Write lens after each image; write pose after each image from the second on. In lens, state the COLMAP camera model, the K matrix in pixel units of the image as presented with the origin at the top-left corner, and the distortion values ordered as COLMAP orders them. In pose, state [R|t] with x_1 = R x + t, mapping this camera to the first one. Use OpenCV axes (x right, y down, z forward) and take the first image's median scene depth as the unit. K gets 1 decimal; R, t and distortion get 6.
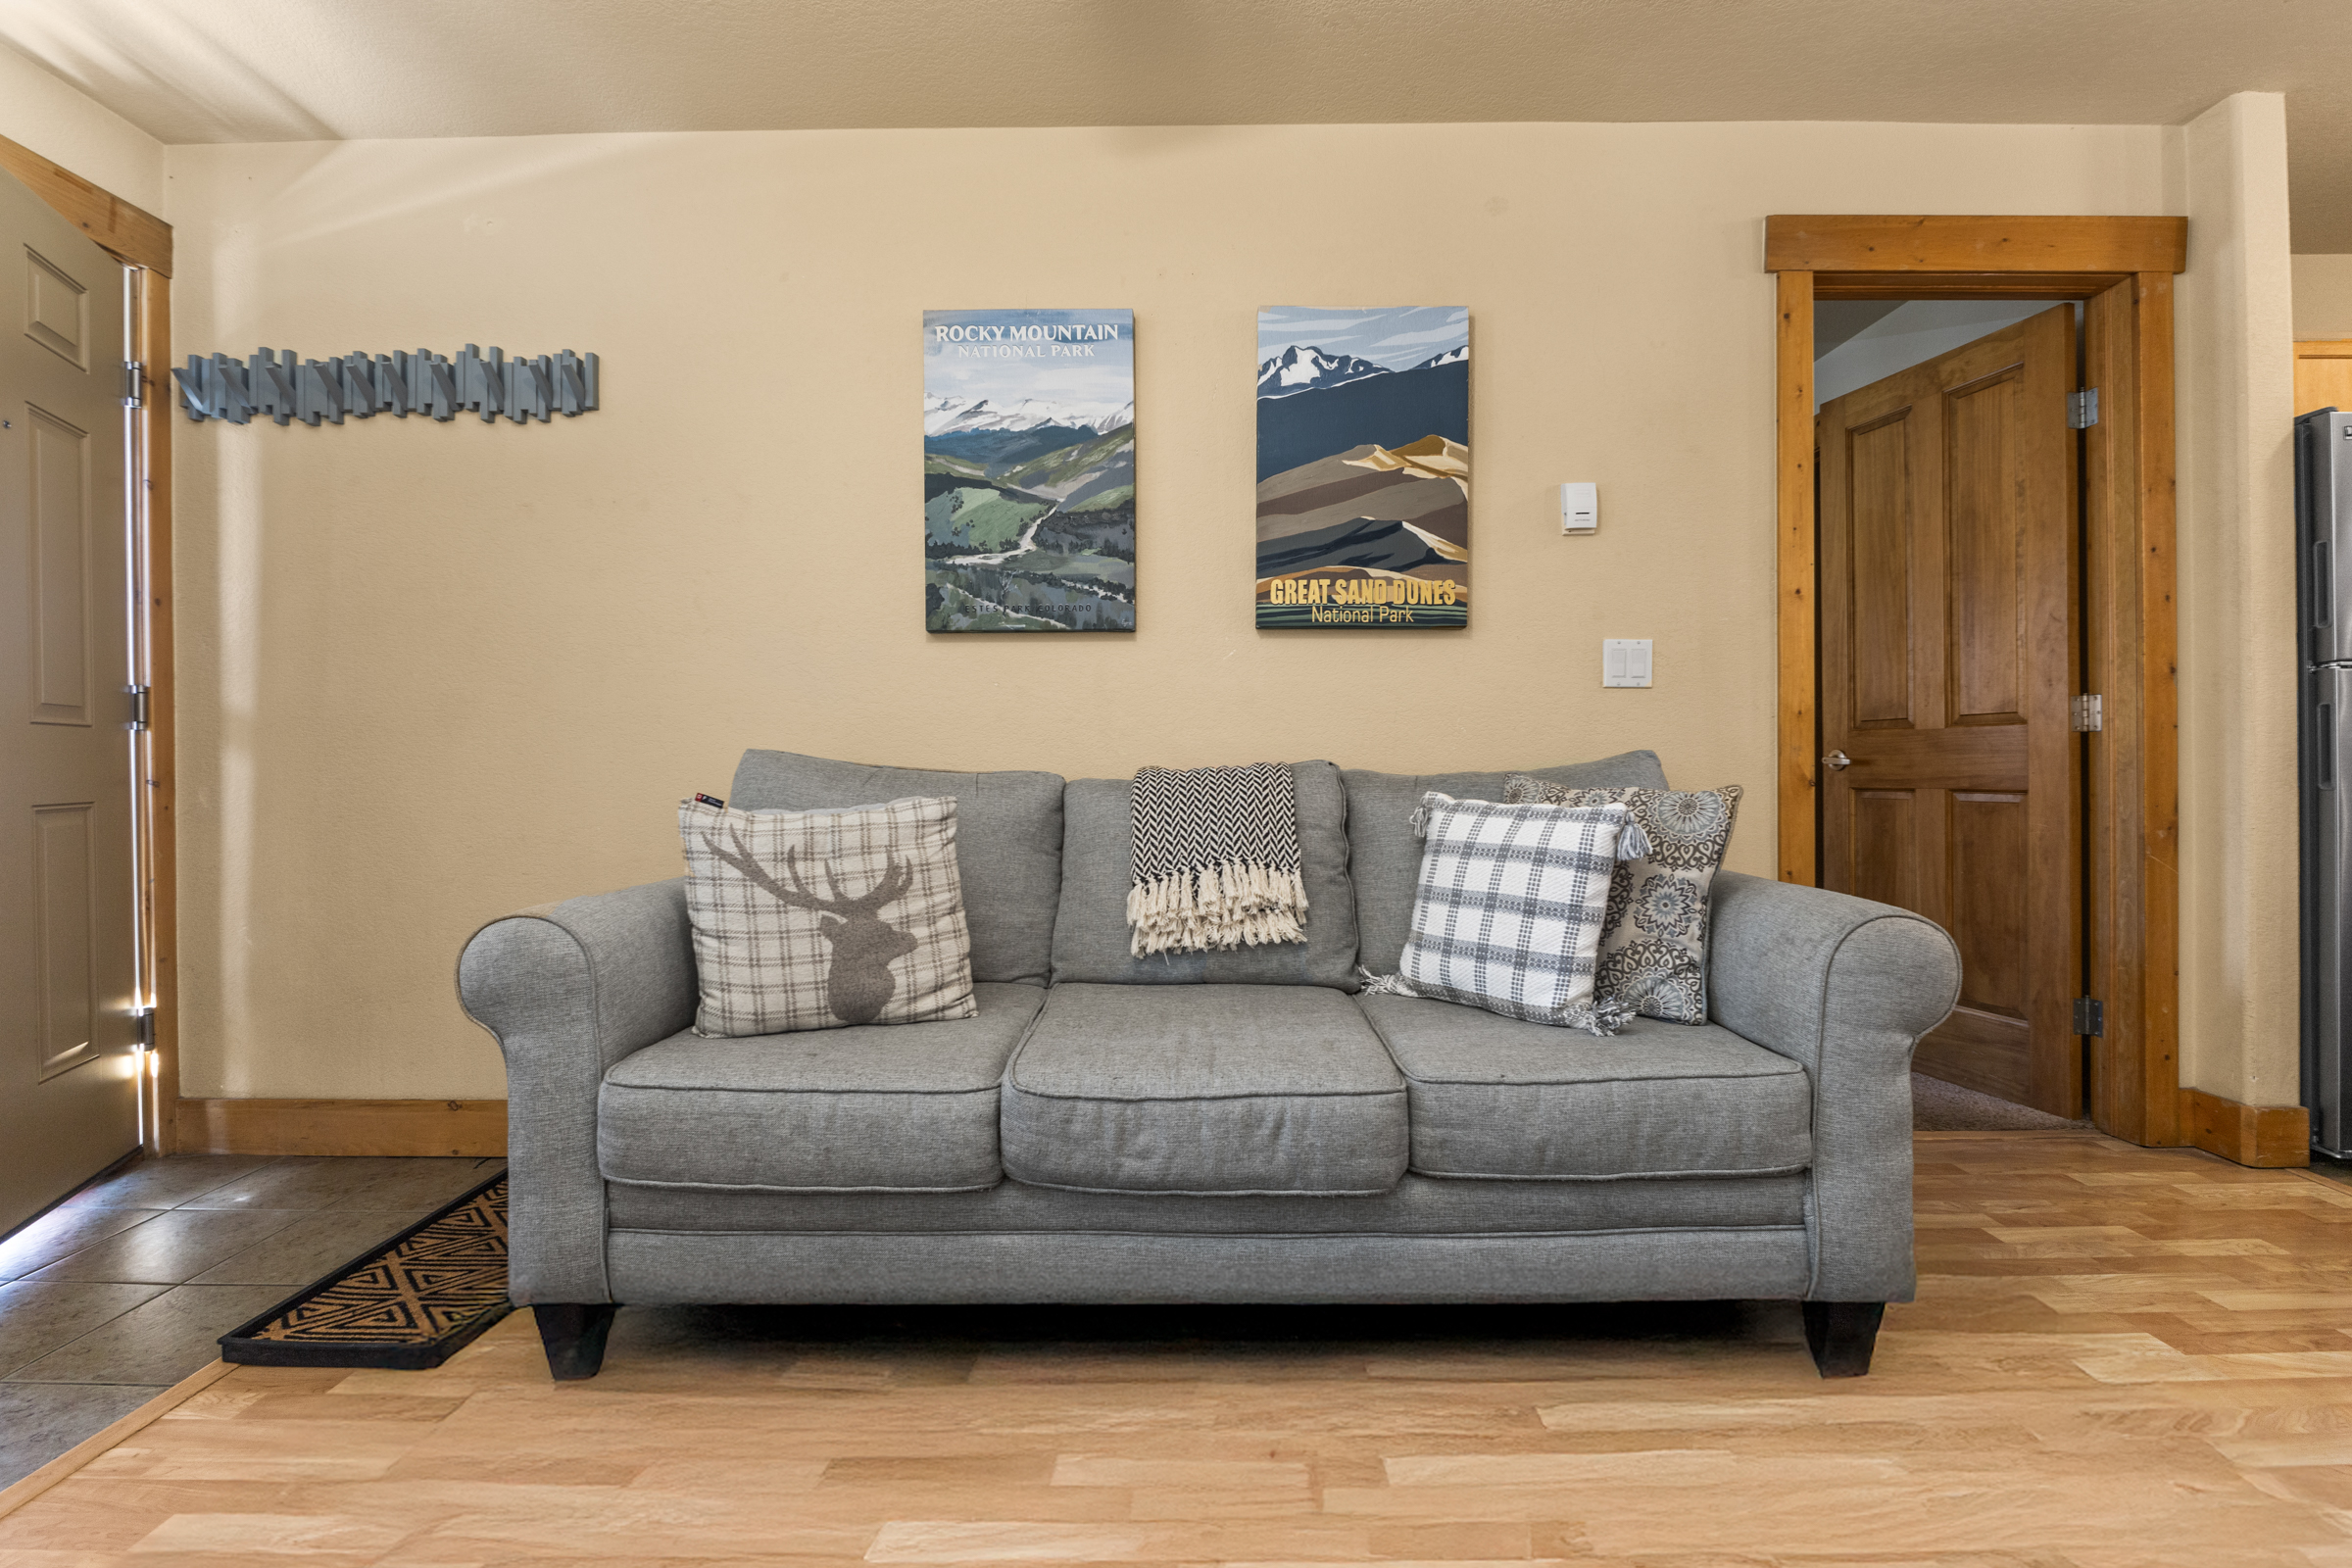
lens RADIAL K [[1074.7, 0, 1186.6], [0, 1074.7, 779.6], [0, 0, 1]] dist [-0.009263, -0.000007]
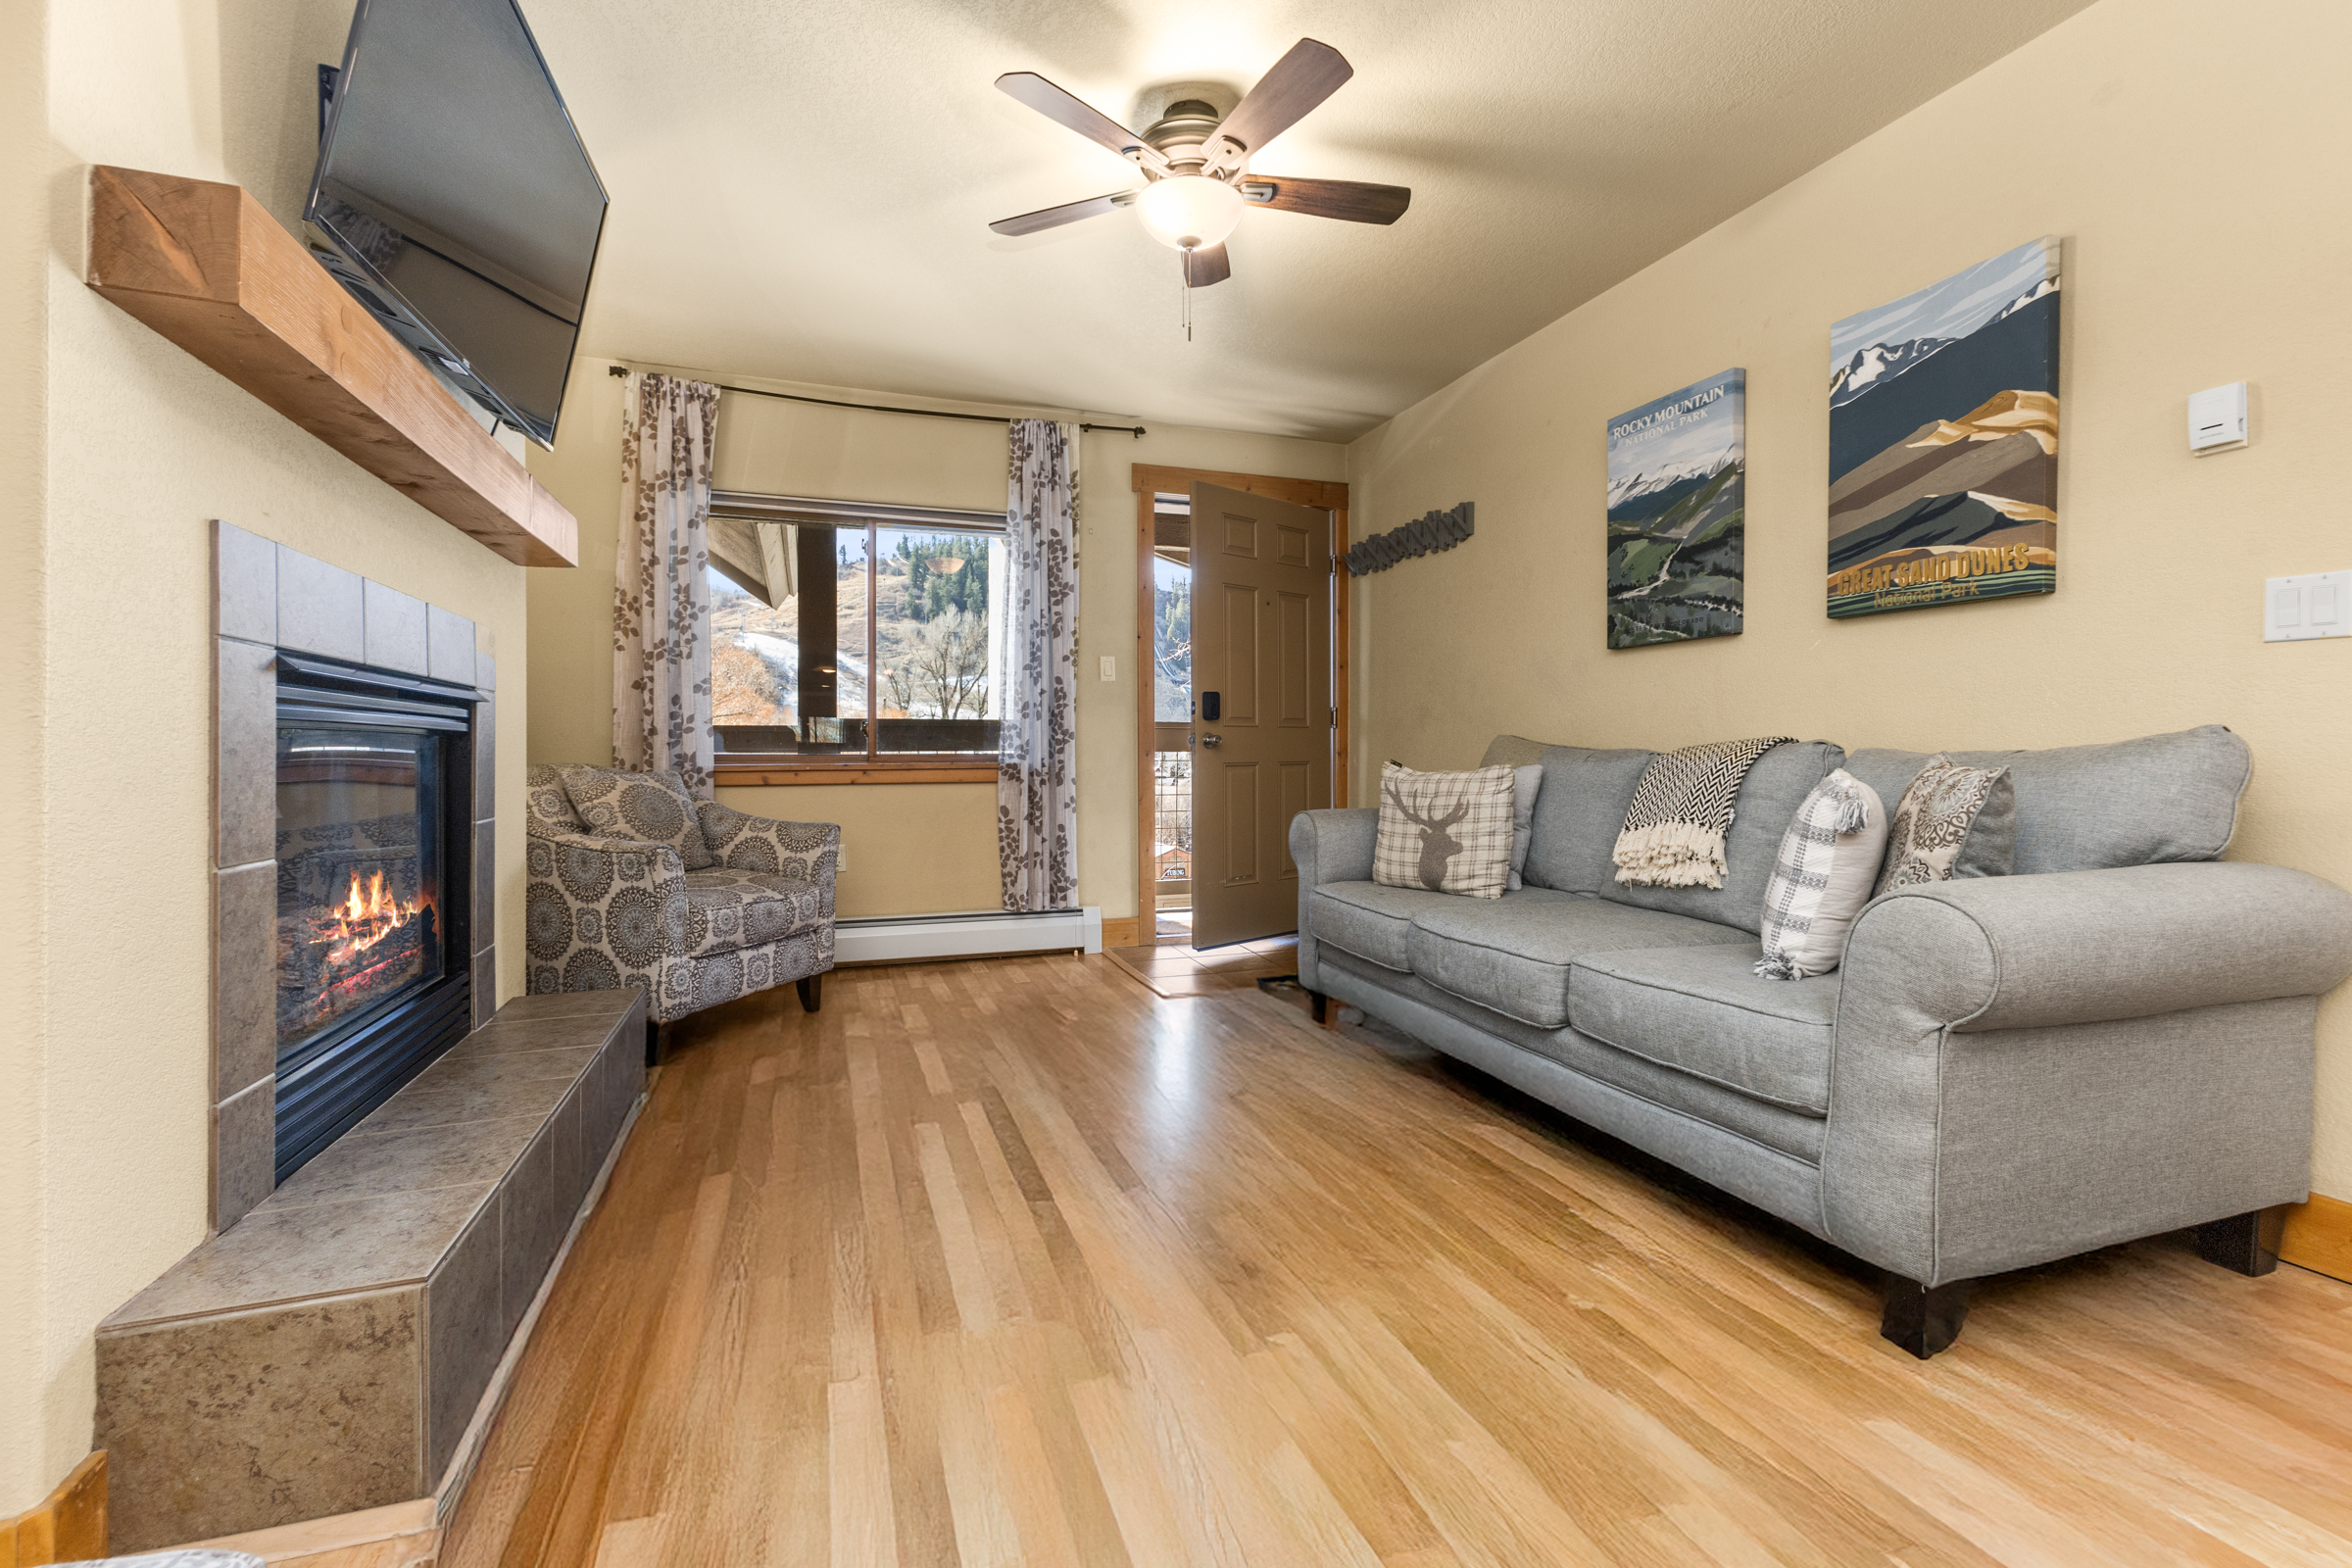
lens RADIAL K [[1026.9, 0, 1173.4], [0, 1026.9, 769.4], [0, 0, 1]] dist [0.009725, -0.000015]
pose [[0.332629, 0.021331, -0.942816, 0.845411], [-0.011113, 0.999763, 0.018699, 0.000246], [0.942992, 0.004258, 0.332788, 0.017766]]
